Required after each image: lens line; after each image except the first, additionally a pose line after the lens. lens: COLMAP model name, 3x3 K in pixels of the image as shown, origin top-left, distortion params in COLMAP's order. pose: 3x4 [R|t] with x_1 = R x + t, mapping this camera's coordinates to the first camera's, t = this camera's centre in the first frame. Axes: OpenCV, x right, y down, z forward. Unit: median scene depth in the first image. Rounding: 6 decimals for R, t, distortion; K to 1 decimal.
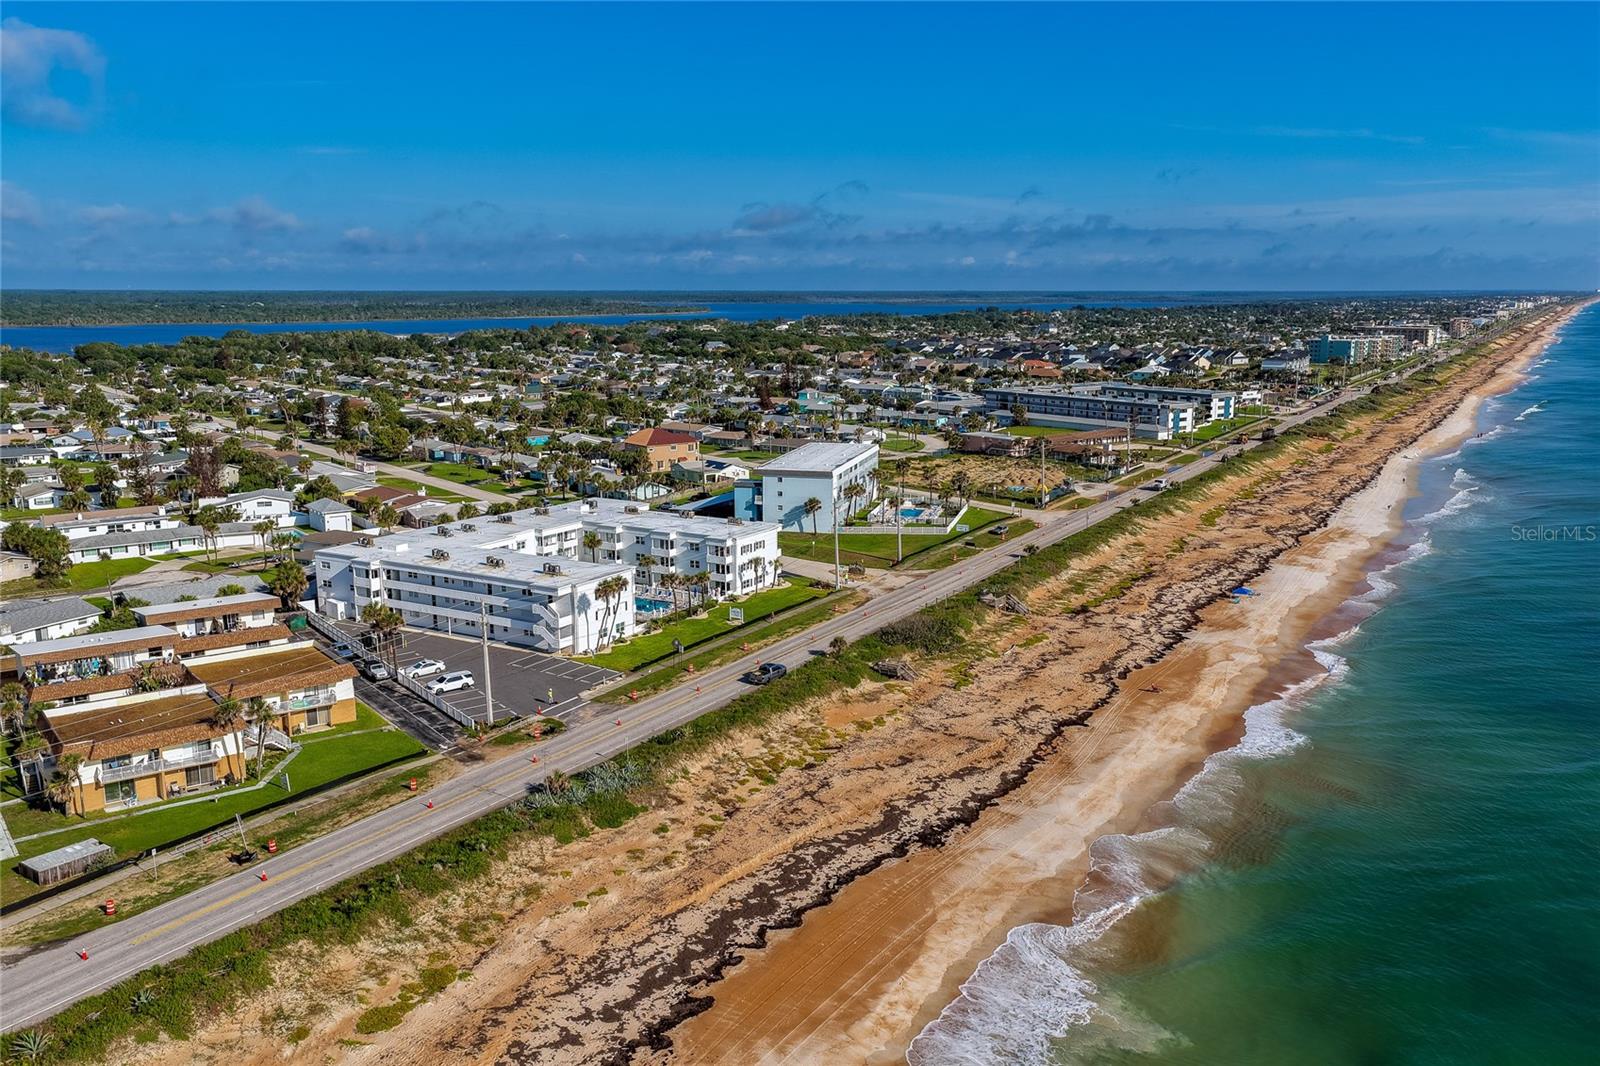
lens RADIAL K [[1333.8, 0, 801.6], [0, 1333.8, 536.7], [0, 0, 1]] dist [-0.015559, 0.092703]
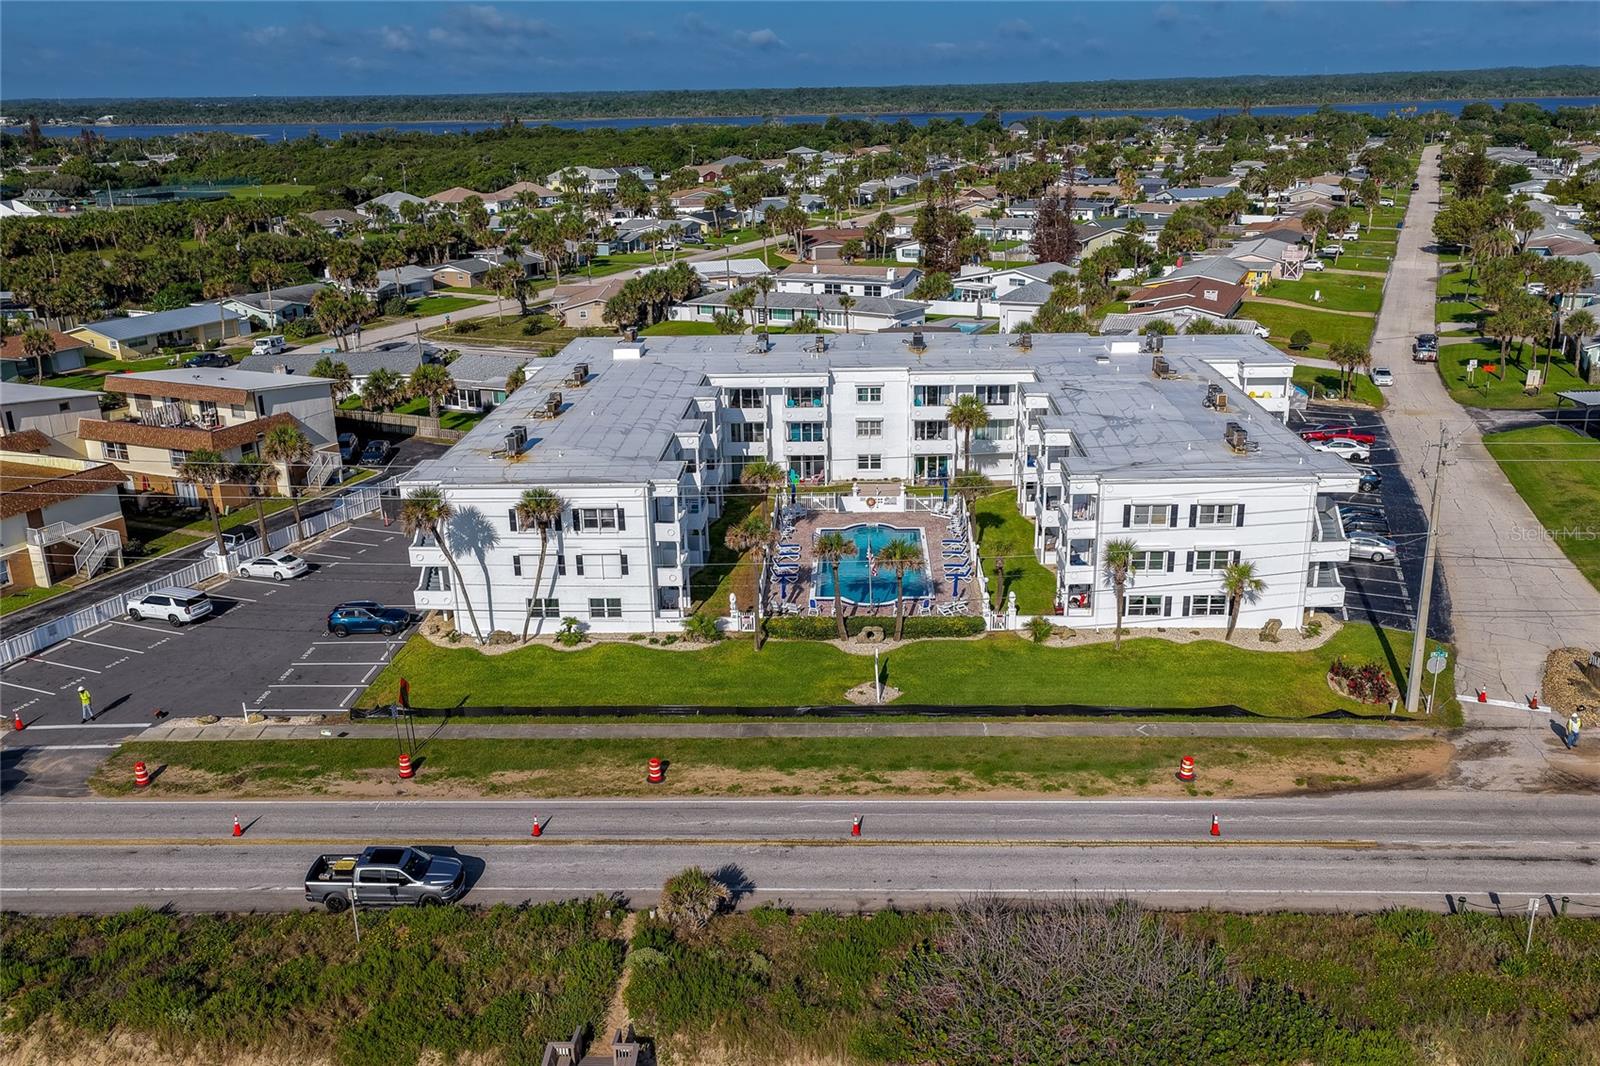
lens RADIAL K [[1354.5, 0, 800.0], [0, 1354.5, 533.0], [0, 0, 1]] dist [-0.021513, 0.117238]
pose [[0.472889, 0.267519, -0.839529, 0.243860], [-0.142274, 0.963476, 0.226875, -0.060907], [0.869560, 0.012157, 0.493678, 0.795853]]
